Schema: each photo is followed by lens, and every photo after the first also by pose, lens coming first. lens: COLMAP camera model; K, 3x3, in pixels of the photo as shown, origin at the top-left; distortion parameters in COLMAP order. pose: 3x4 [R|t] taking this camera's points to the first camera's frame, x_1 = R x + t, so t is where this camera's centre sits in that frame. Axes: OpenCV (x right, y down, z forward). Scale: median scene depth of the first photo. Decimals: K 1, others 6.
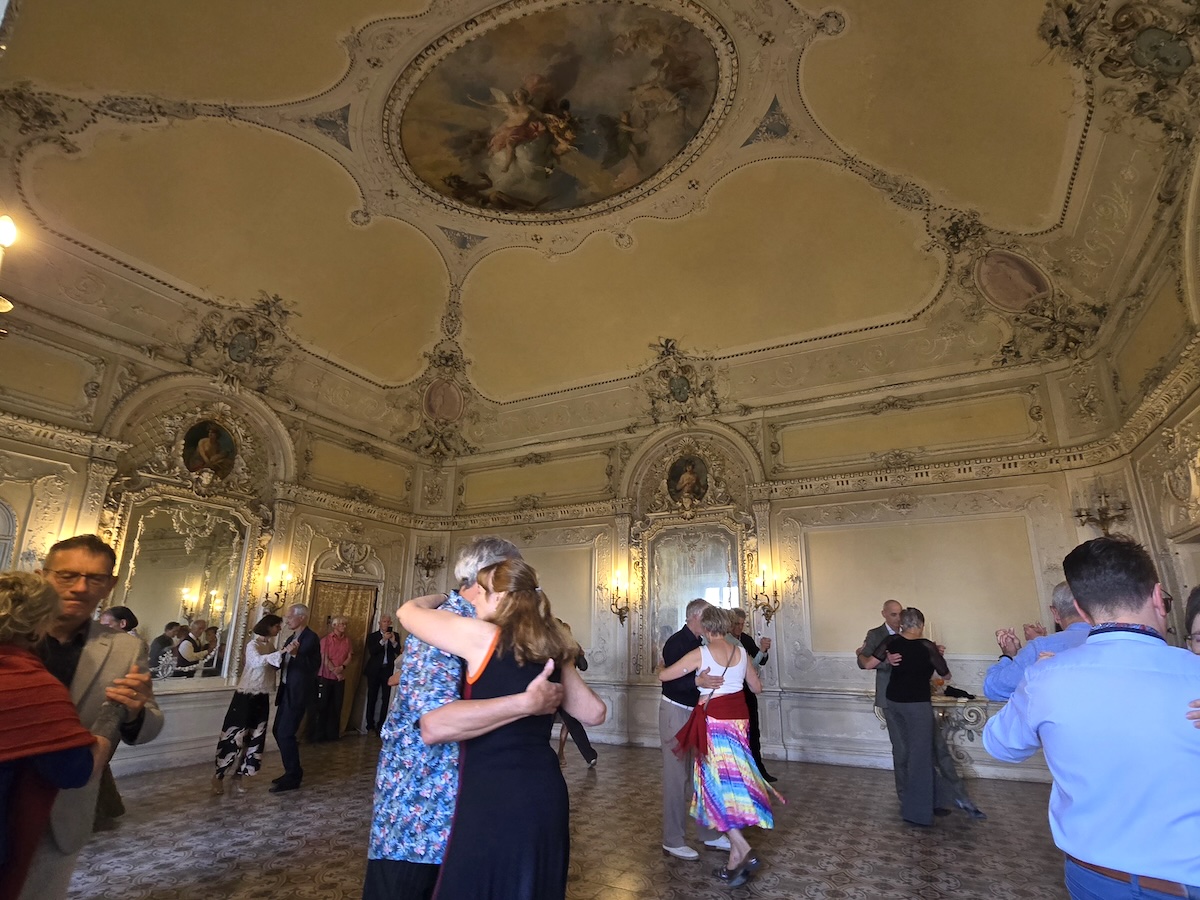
lens RADIAL K [[613.0, 0, 607.1], [0, 613.0, 471.9], [0, 0, 1]] dist [0.038026, -0.001015]
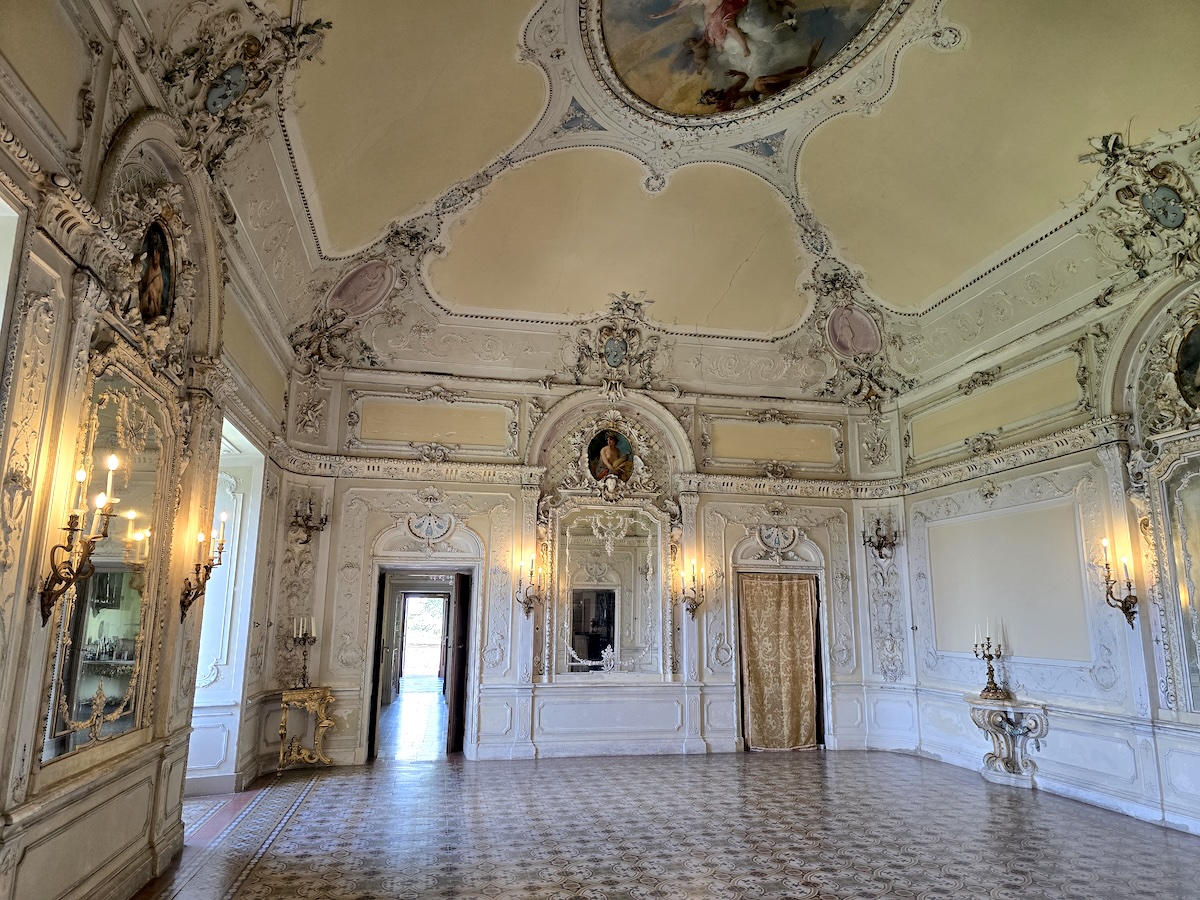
lens RADIAL K [[808.0, 0, 600.0], [0, 808.0, 450.0], [0, 0, 1]] dist [0.127912, -0.123478]
pose [[0.622504, -0.162973, -0.765460, 0.349266], [0.209891, 0.977012, -0.037322, 0.000544], [0.753946, -0.137430, 0.642400, 0.097524]]
